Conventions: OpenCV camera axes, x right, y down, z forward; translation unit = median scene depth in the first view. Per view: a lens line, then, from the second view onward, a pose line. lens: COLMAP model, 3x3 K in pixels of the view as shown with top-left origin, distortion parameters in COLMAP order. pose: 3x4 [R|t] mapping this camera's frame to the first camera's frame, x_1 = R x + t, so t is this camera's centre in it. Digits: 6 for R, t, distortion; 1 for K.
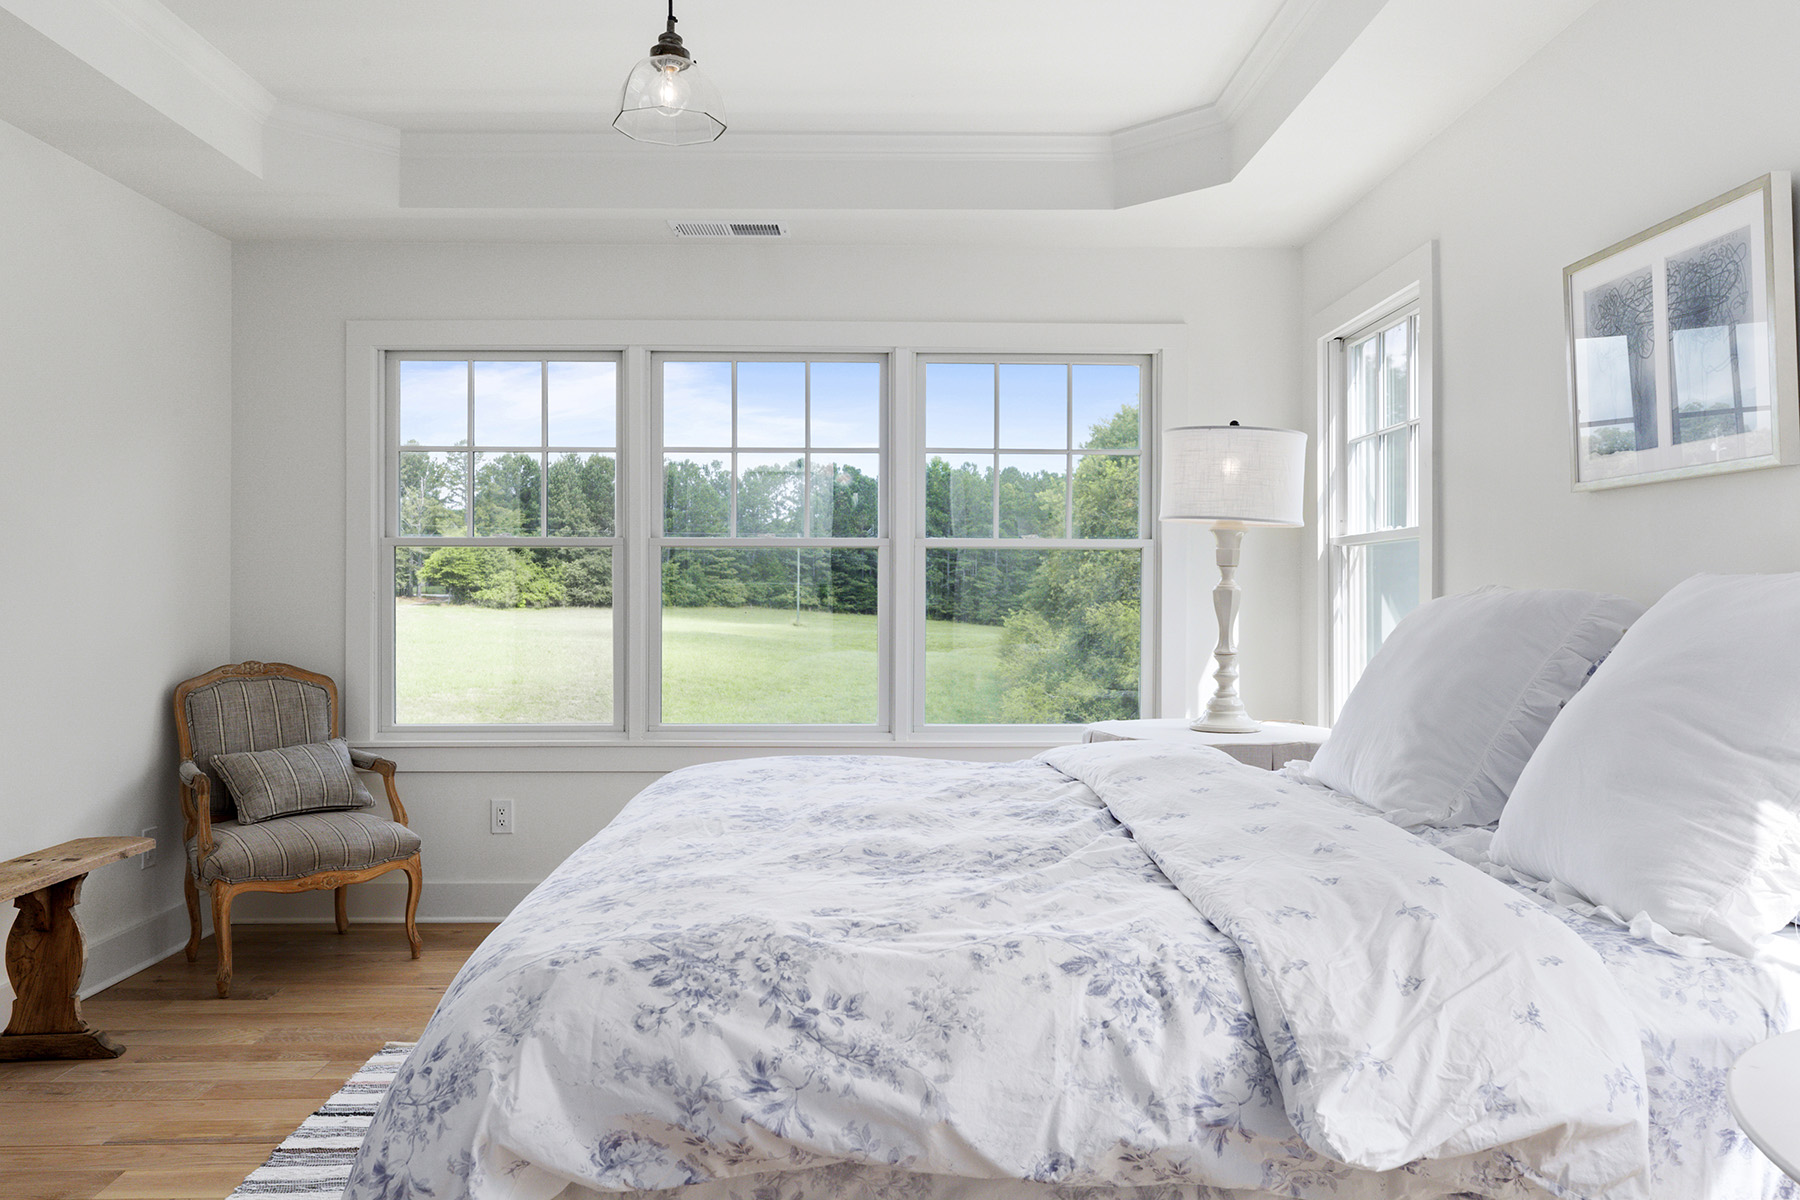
lens RADIAL K [[1337.9, 0, 902.5], [0, 1337.9, 591.6], [0, 0, 1]] dist [0.013155, -0.002961]
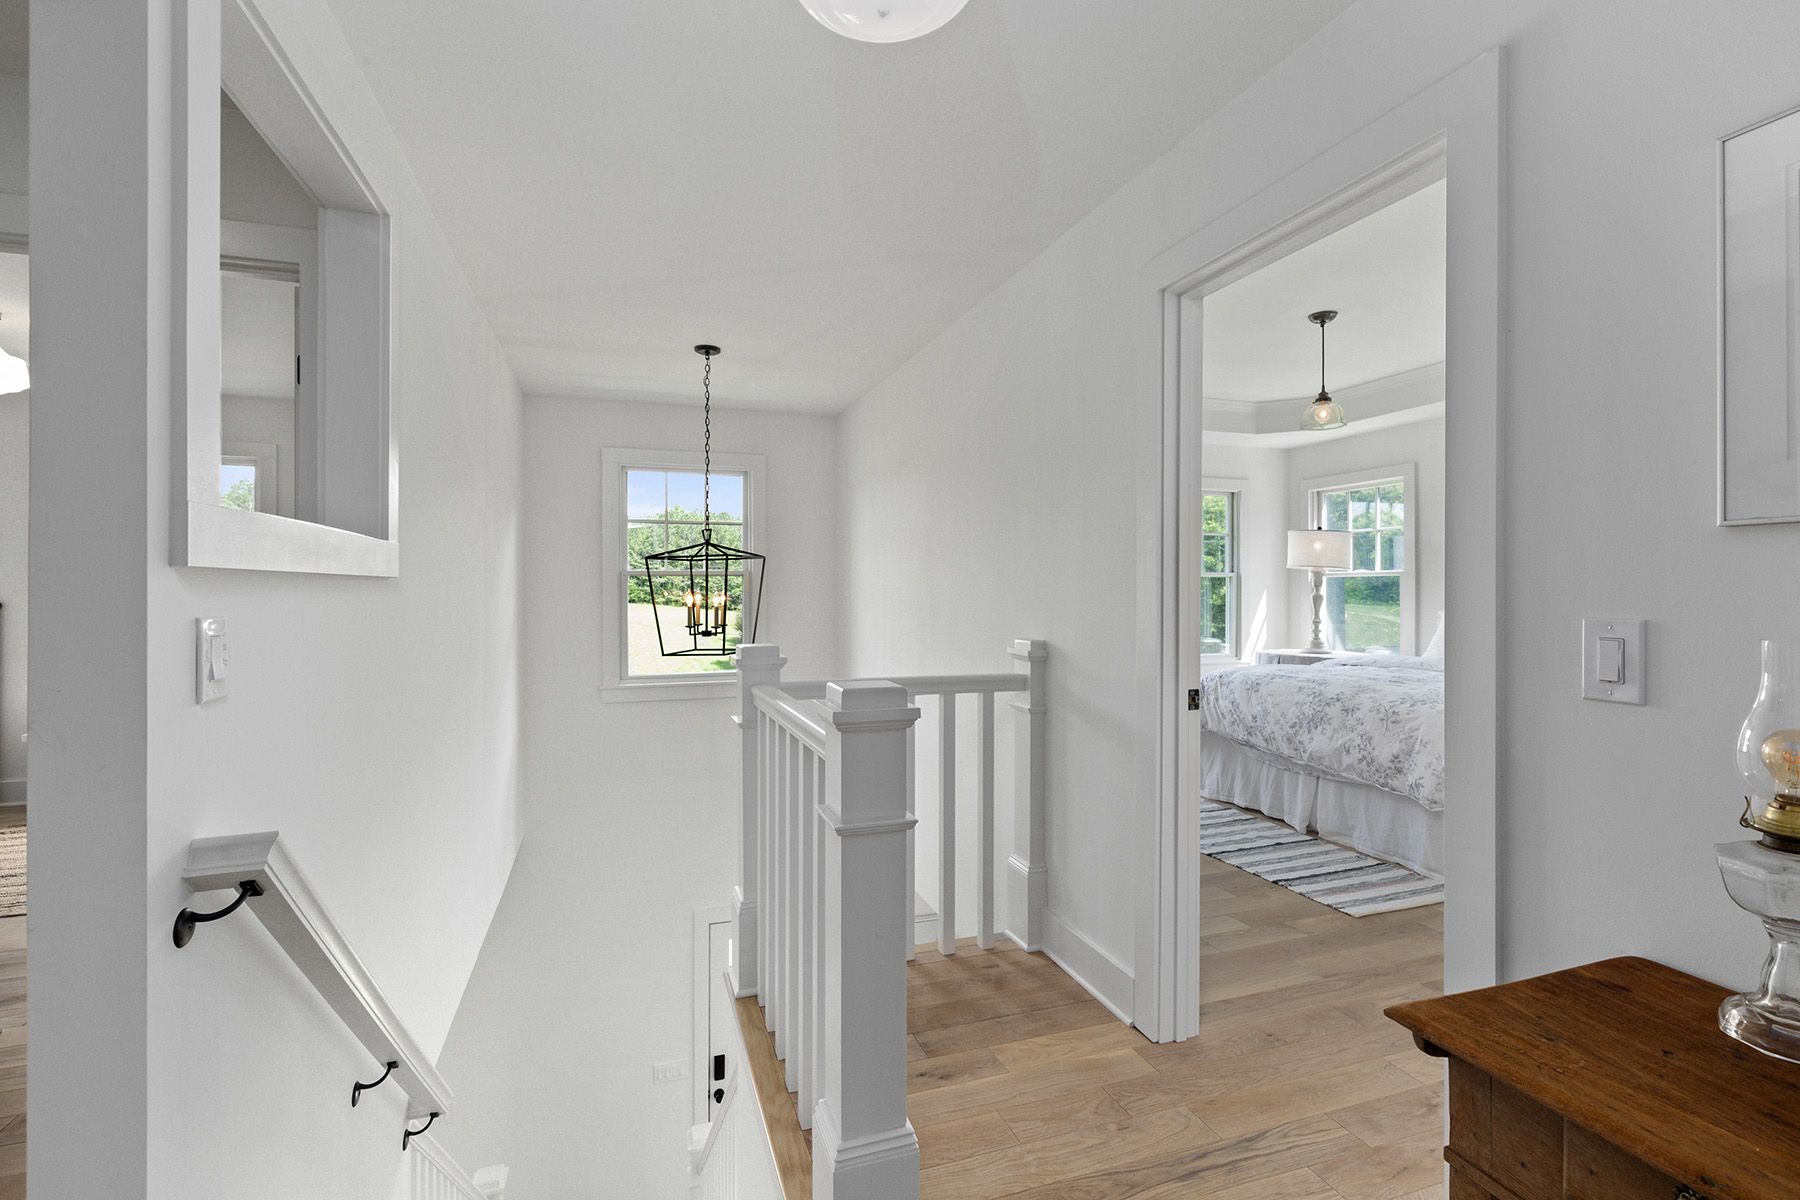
lens RADIAL K [[804.4, 0, 900.2], [0, 804.4, 587.8], [0, 0, 1]] dist [0.003778, 0.000383]
pose [[0.949742, -0.000700, 0.313032, -0.856814], [0.000691, 1.000000, 0.000142, -0.014581], [-0.313032, 0.000081, 0.949743, -0.147224]]
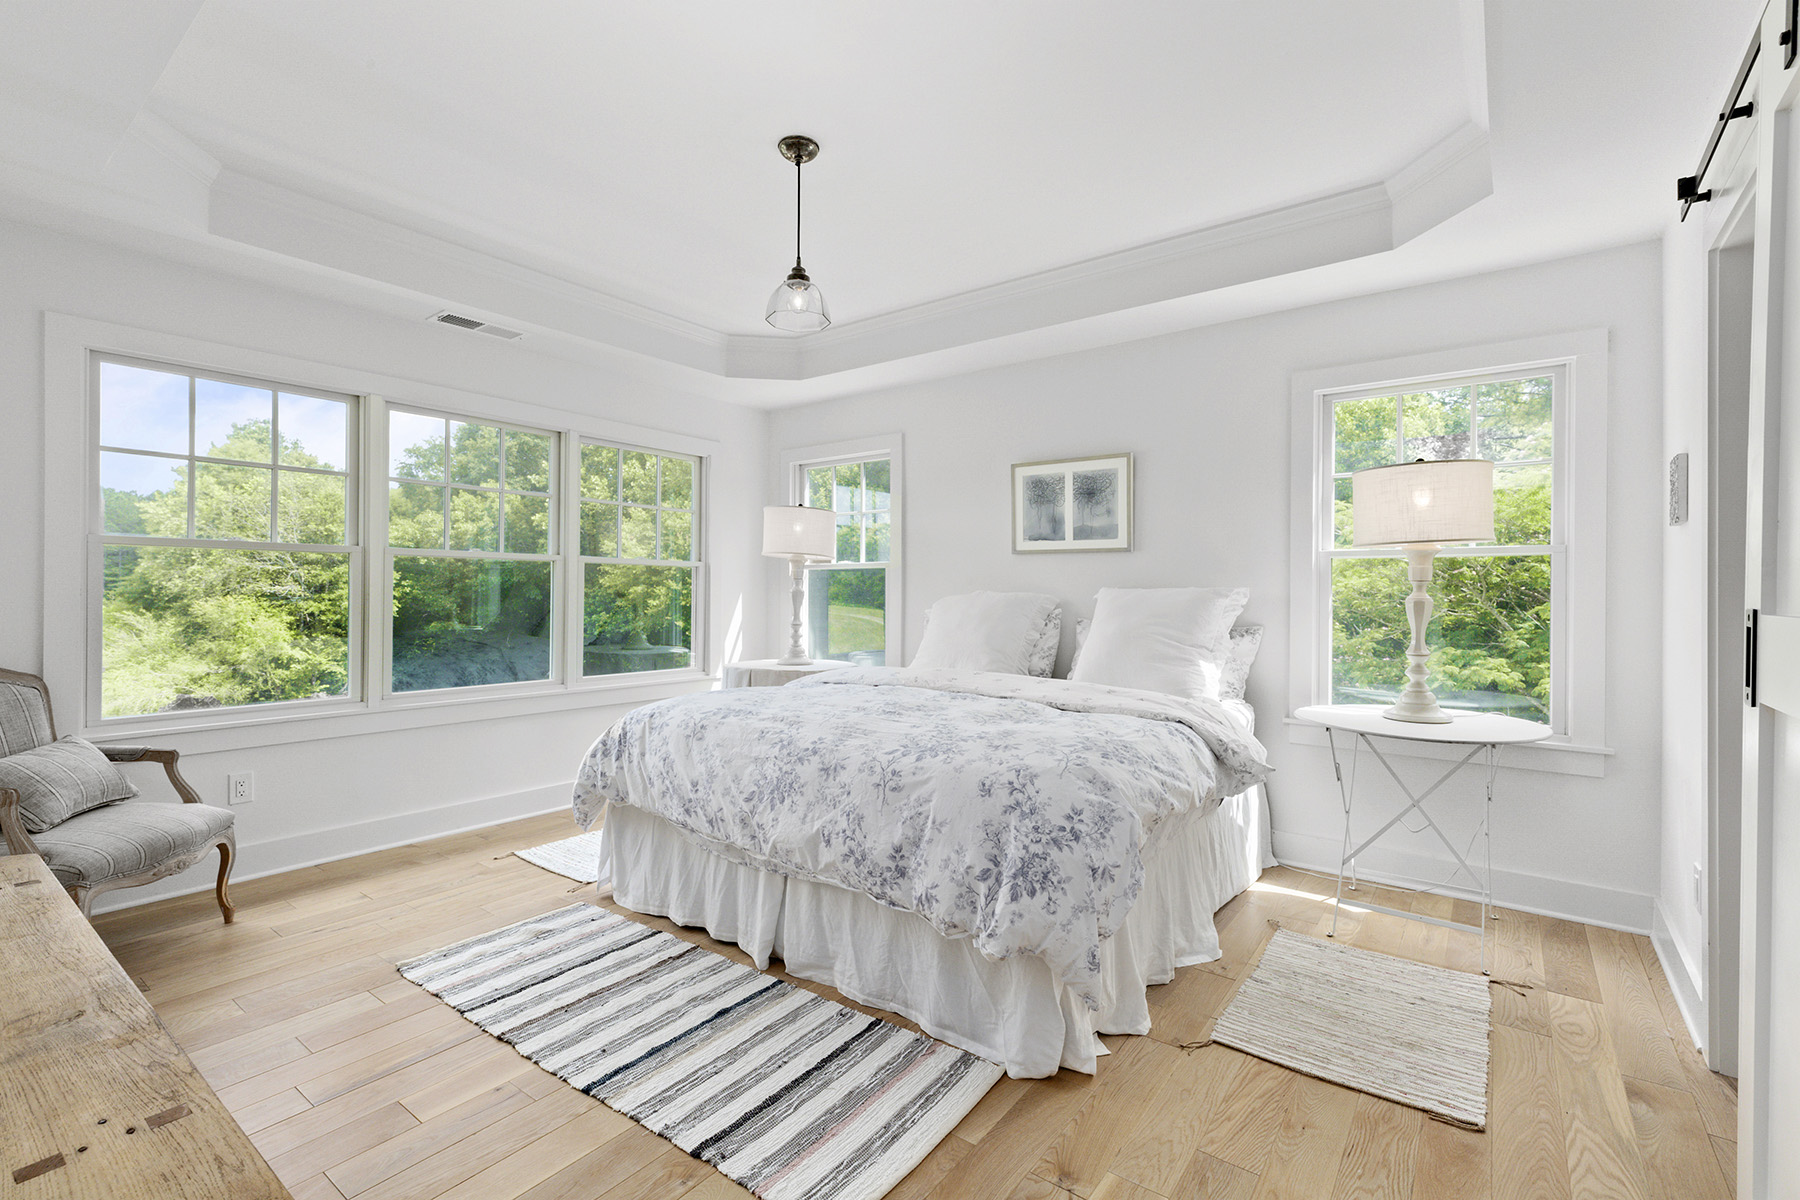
lens RADIAL K [[804.4, 0, 902.5], [0, 804.4, 595.5], [0, 0, 1]] dist [0.003778, 0.000383]
pose [[0.612264, 0.001567, 0.790652, -0.525661], [-0.006331, 0.999976, 0.002921, 0.000415], [-0.790628, -0.006794, 0.612259, 0.155329]]
